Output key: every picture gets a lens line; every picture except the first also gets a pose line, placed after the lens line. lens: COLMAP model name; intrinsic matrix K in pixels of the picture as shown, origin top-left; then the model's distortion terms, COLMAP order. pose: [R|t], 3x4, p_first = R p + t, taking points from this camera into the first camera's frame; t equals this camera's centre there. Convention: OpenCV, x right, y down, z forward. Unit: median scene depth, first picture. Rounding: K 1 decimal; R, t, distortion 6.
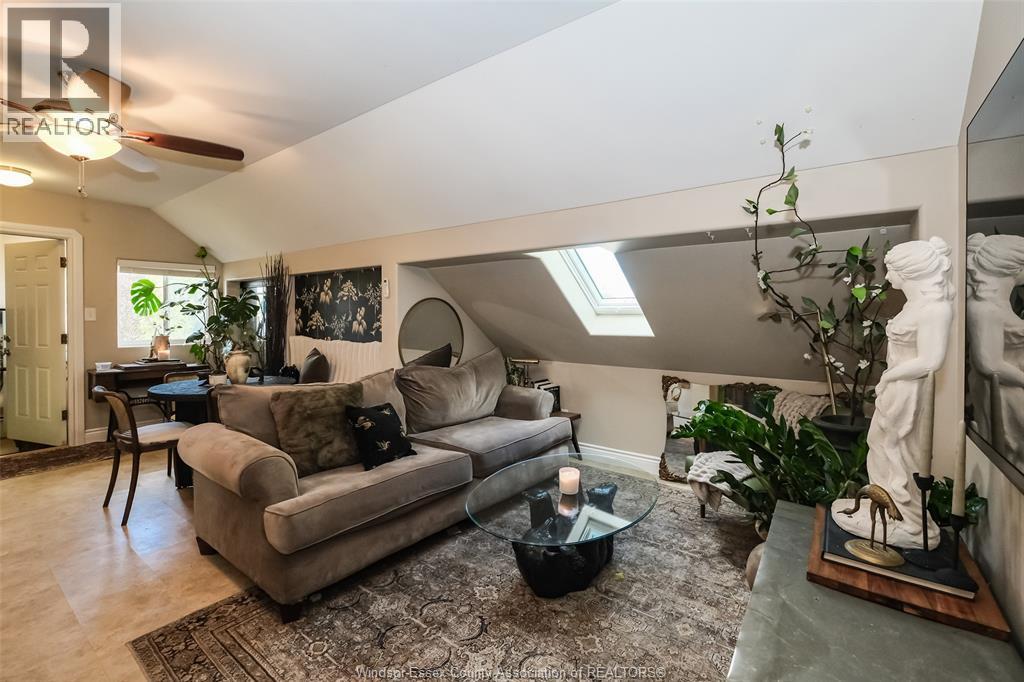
lens RADIAL K [[449.4, 0, 545.0], [0, 449.4, 321.4], [0, 0, 1]] dist [-0.006846, -0.000065]
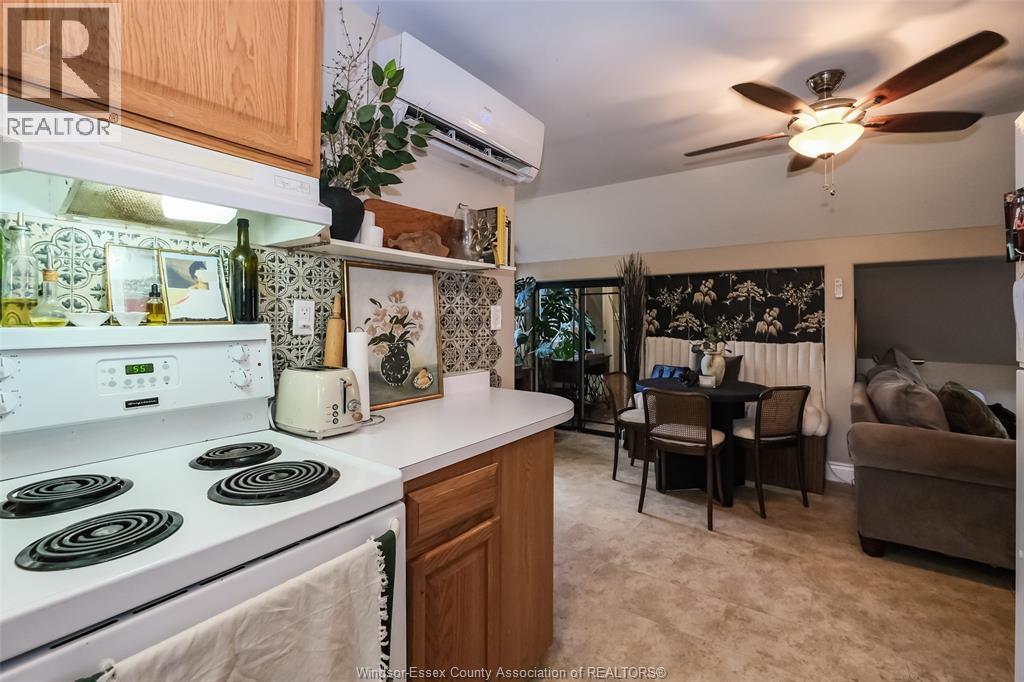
lens RADIAL K [[449.4, 0, 537.2], [0, 449.4, 310.1], [0, 0, 1]] dist [-0.006846, -0.000065]
pose [[0.999265, -0.001272, 0.038307, -0.843230], [0.002380, 0.999580, -0.028881, 0.001017], [-0.038254, 0.028951, 0.998849, 0.019864]]
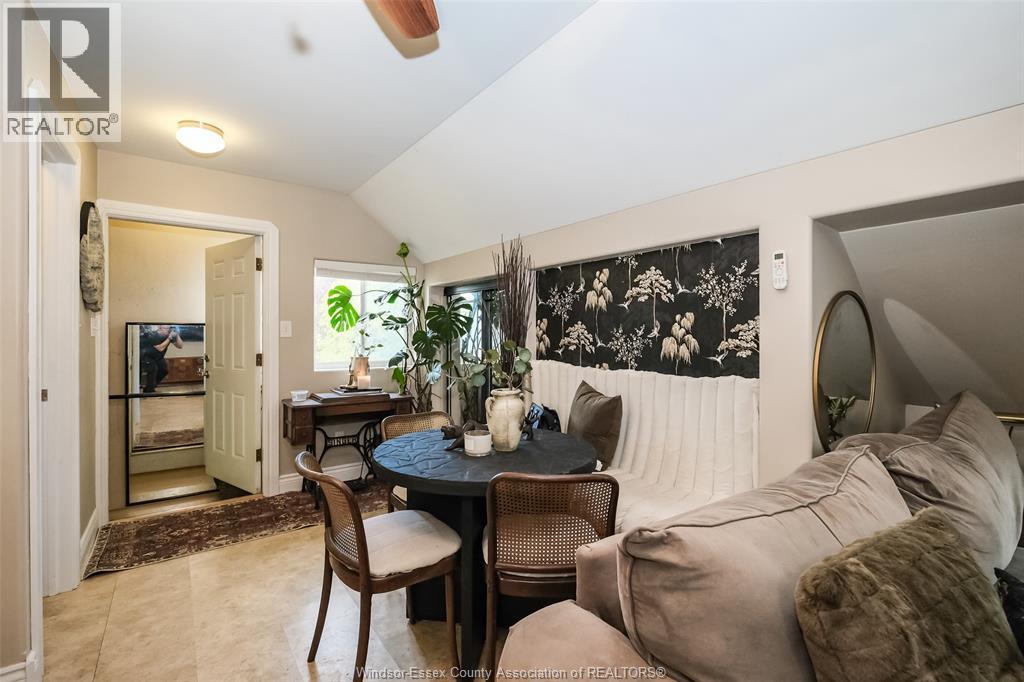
lens RADIAL K [[449.4, 0, 537.2], [0, 449.4, 333.3], [0, 0, 1]] dist [-0.006846, -0.000065]
pose [[0.962751, -0.002611, -0.270378, -0.377886], [-0.000842, 0.999920, -0.012653, 0.001137], [0.270390, 0.012410, 0.962671, 0.357196]]
